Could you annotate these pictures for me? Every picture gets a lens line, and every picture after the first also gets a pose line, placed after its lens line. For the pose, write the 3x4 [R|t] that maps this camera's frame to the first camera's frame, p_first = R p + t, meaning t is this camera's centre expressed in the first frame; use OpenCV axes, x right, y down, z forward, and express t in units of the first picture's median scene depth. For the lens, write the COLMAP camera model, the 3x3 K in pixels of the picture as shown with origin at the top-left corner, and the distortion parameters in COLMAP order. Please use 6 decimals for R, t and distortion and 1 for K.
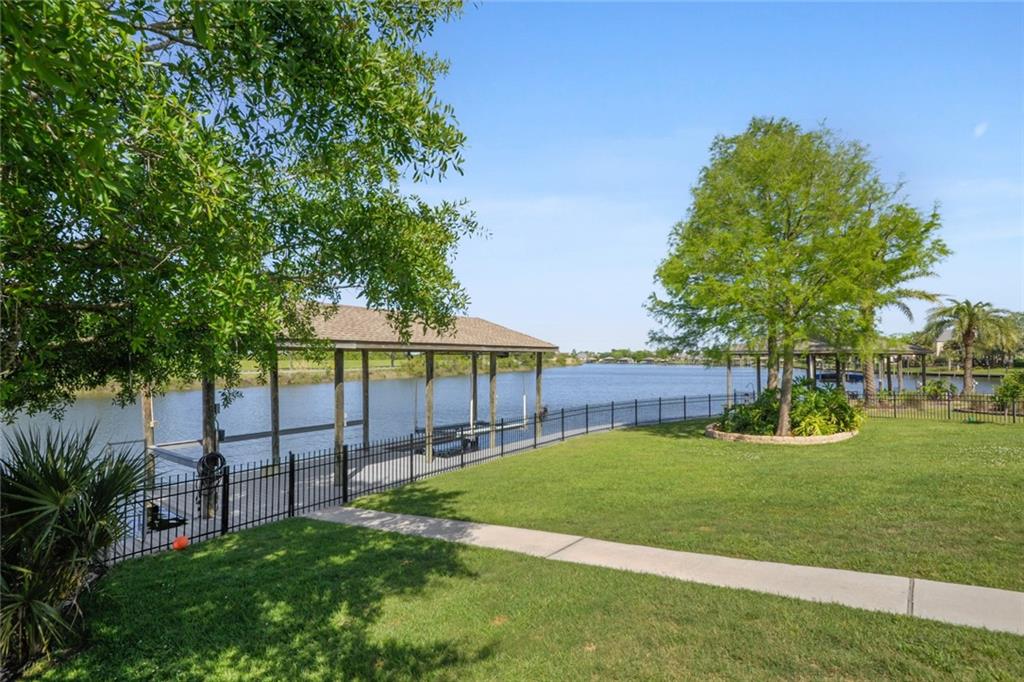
lens RADIAL K [[471.3, 0, 510.1], [0, 471.3, 344.7], [0, 0, 1]] dist [-0.000438, -0.000200]
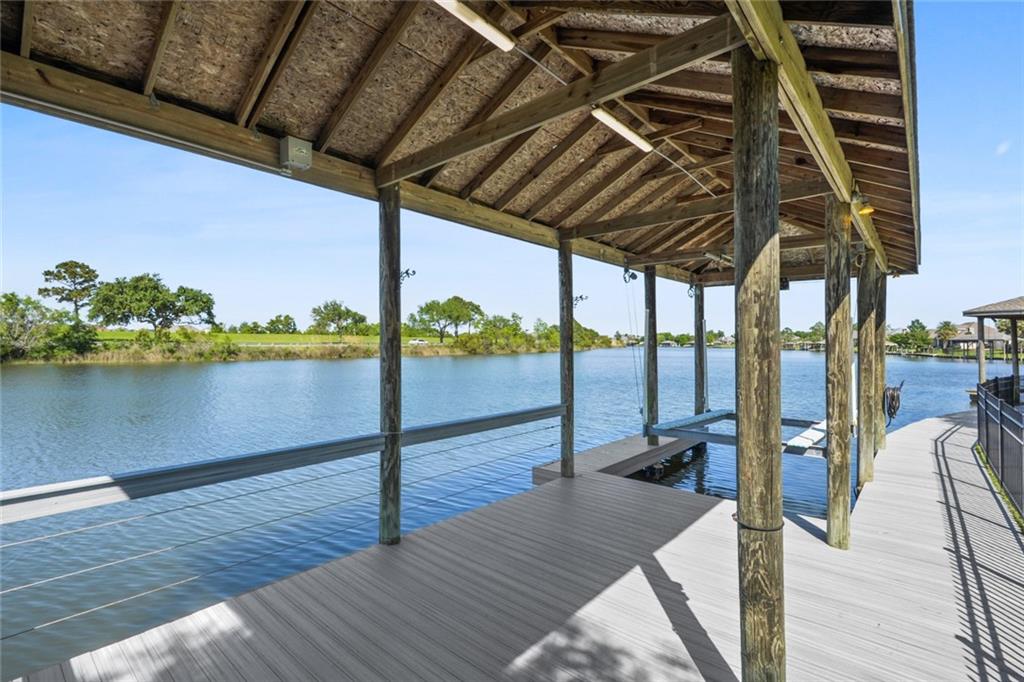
lens RADIAL K [[471.3, 0, 510.1], [0, 471.3, 344.7], [0, 0, 1]] dist [-0.000438, -0.000200]
pose [[0.996831, 0.014789, -0.078161, -0.074398], [-0.011760, 0.999167, 0.039081, 0.019923], [0.078674, -0.038038, 0.996174, 0.128154]]
